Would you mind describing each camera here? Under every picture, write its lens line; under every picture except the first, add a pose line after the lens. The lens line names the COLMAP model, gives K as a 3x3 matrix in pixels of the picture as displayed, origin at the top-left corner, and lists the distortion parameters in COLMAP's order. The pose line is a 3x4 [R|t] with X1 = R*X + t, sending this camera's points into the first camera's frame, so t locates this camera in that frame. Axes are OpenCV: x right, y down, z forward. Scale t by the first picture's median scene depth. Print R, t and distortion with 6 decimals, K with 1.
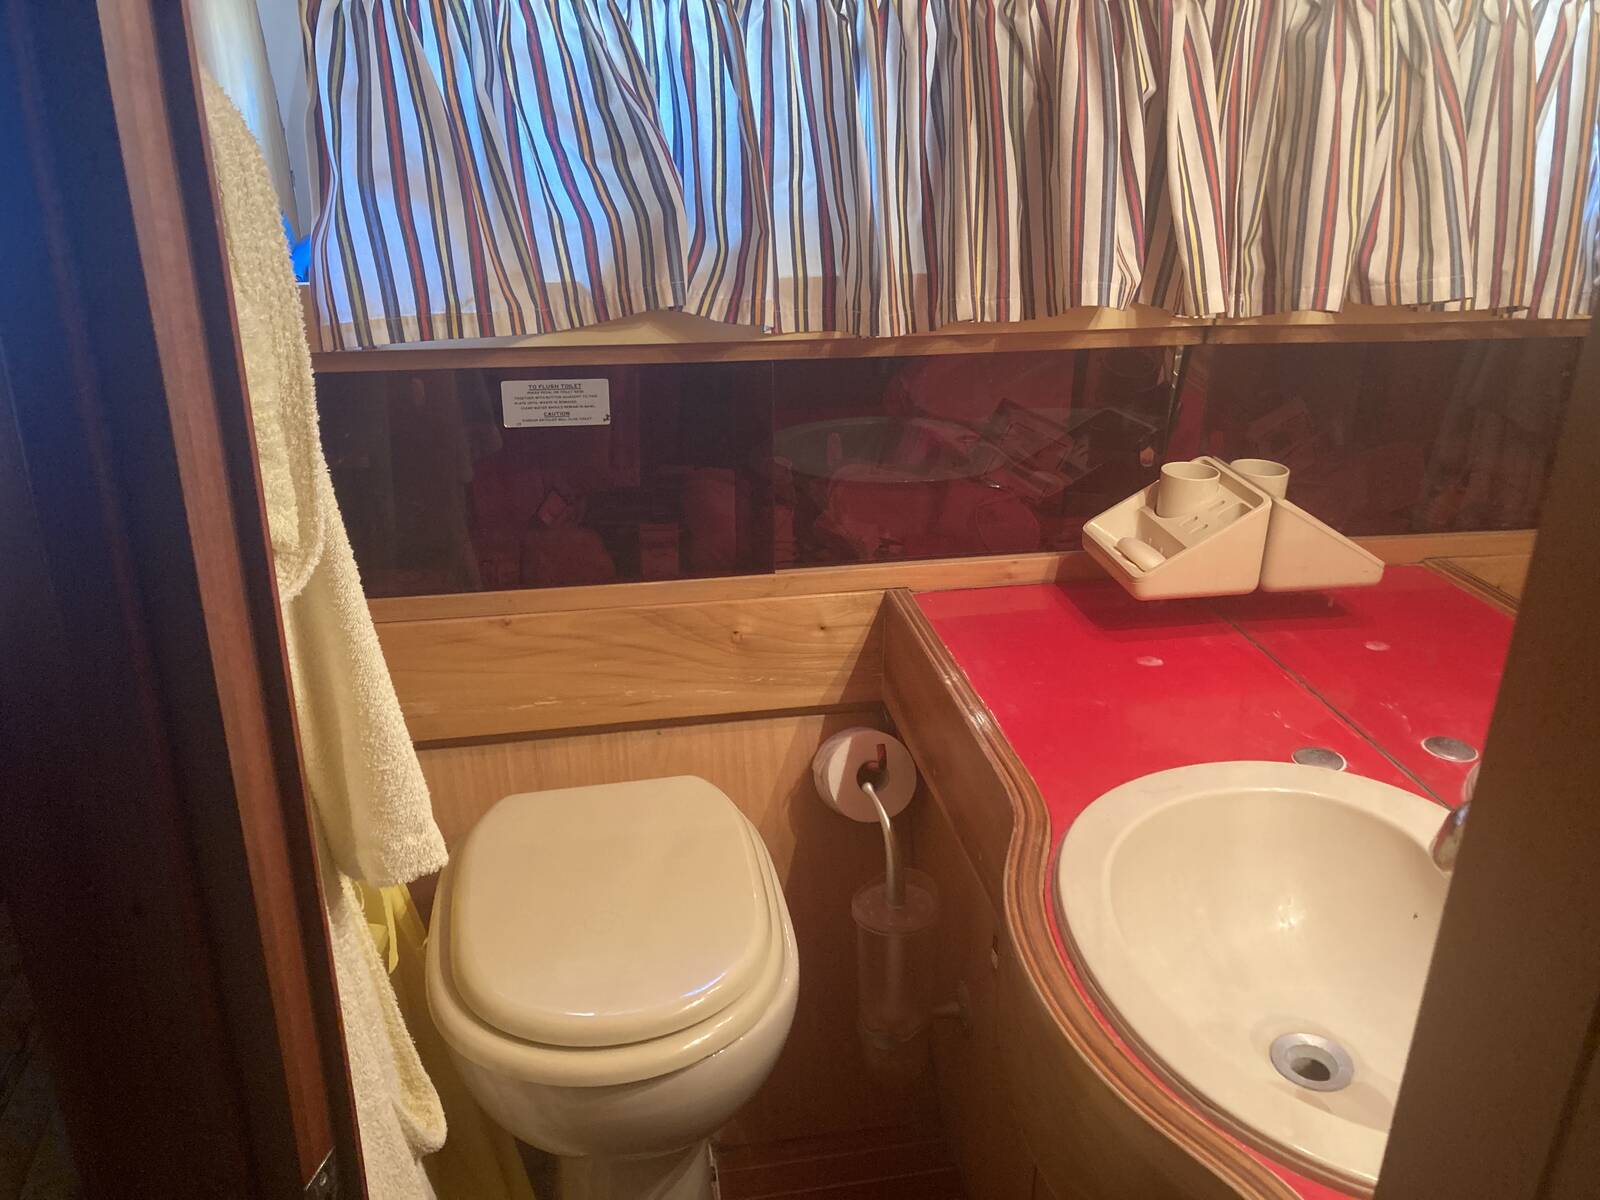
lens RADIAL K [[1343.6, 0, 800.0], [0, 1343.6, 600.0], [0, 0, 1]] dist [0.037424, -0.149807]
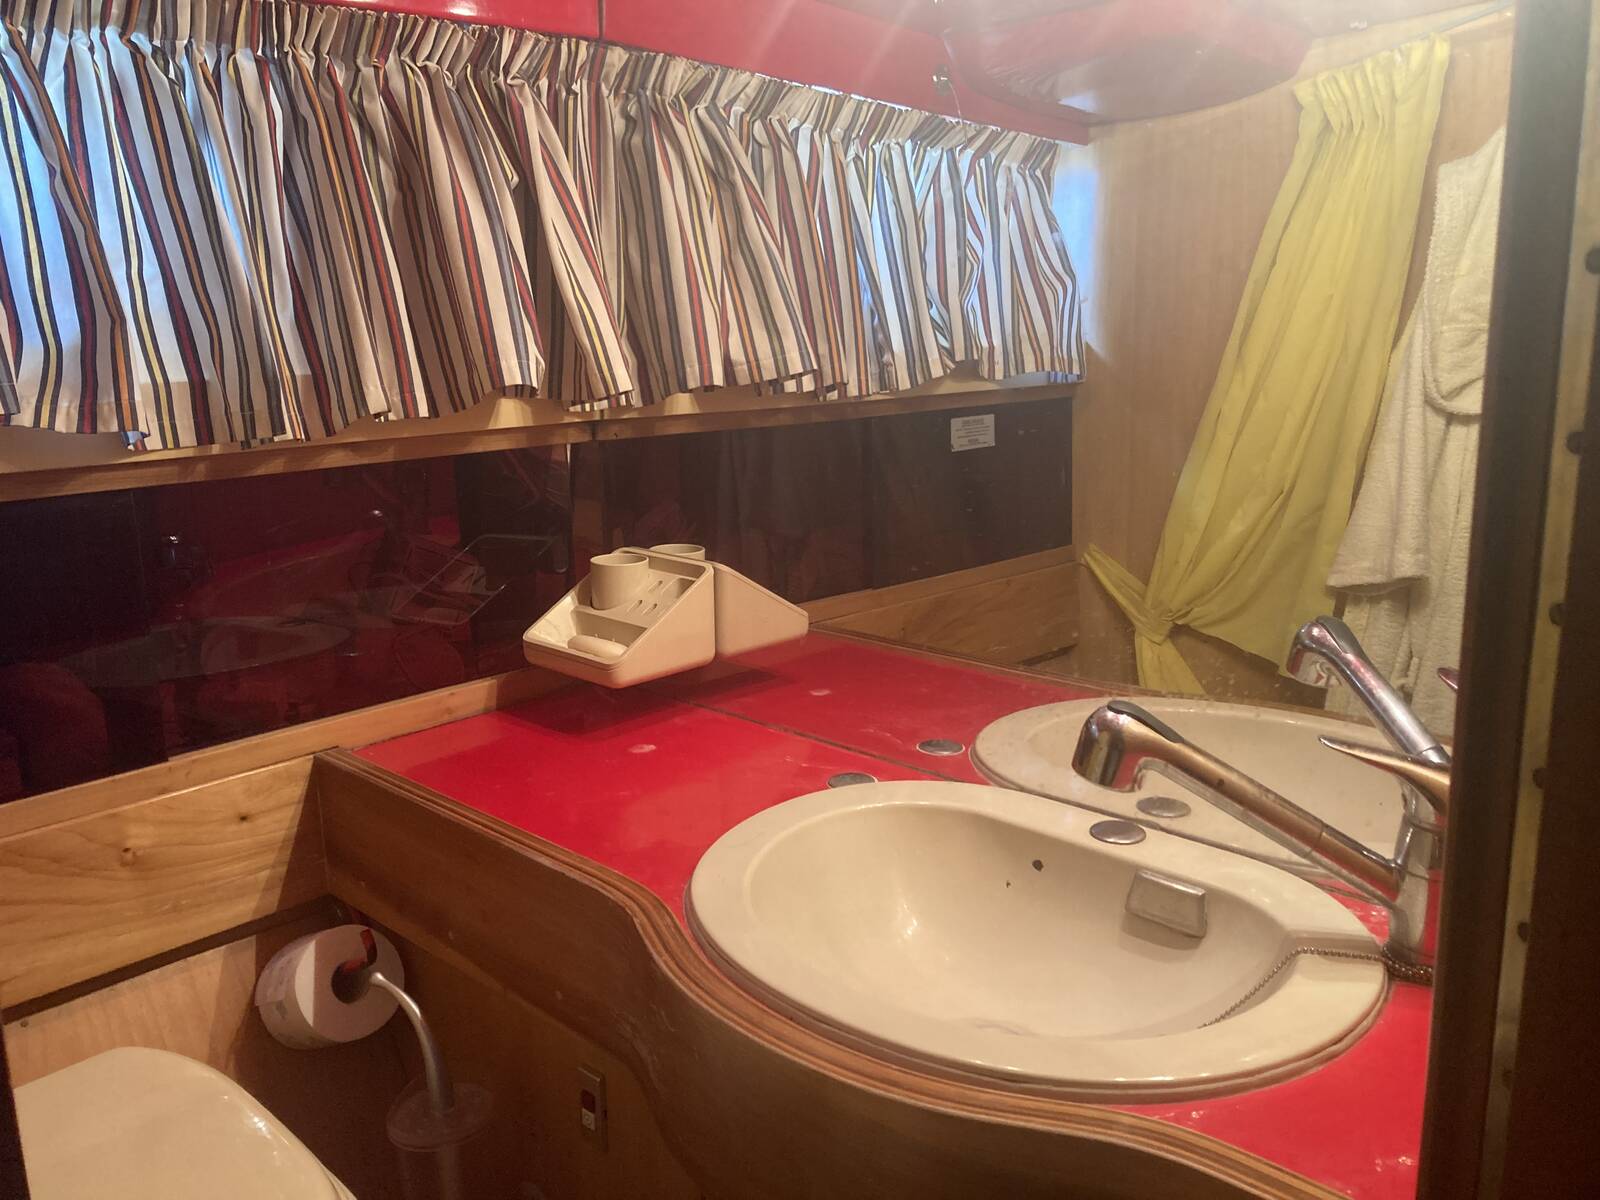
lens RADIAL K [[1317.1, 0, 787.9], [0, 1317.1, 589.5], [0, 0, 1]] dist [0.041248, -0.062892]
pose [[0.795531, -0.137056, 0.590209, -0.182153], [0.257991, 0.957990, -0.125280, 0.077551], [-0.548244, 0.251933, 0.797470, 0.172839]]
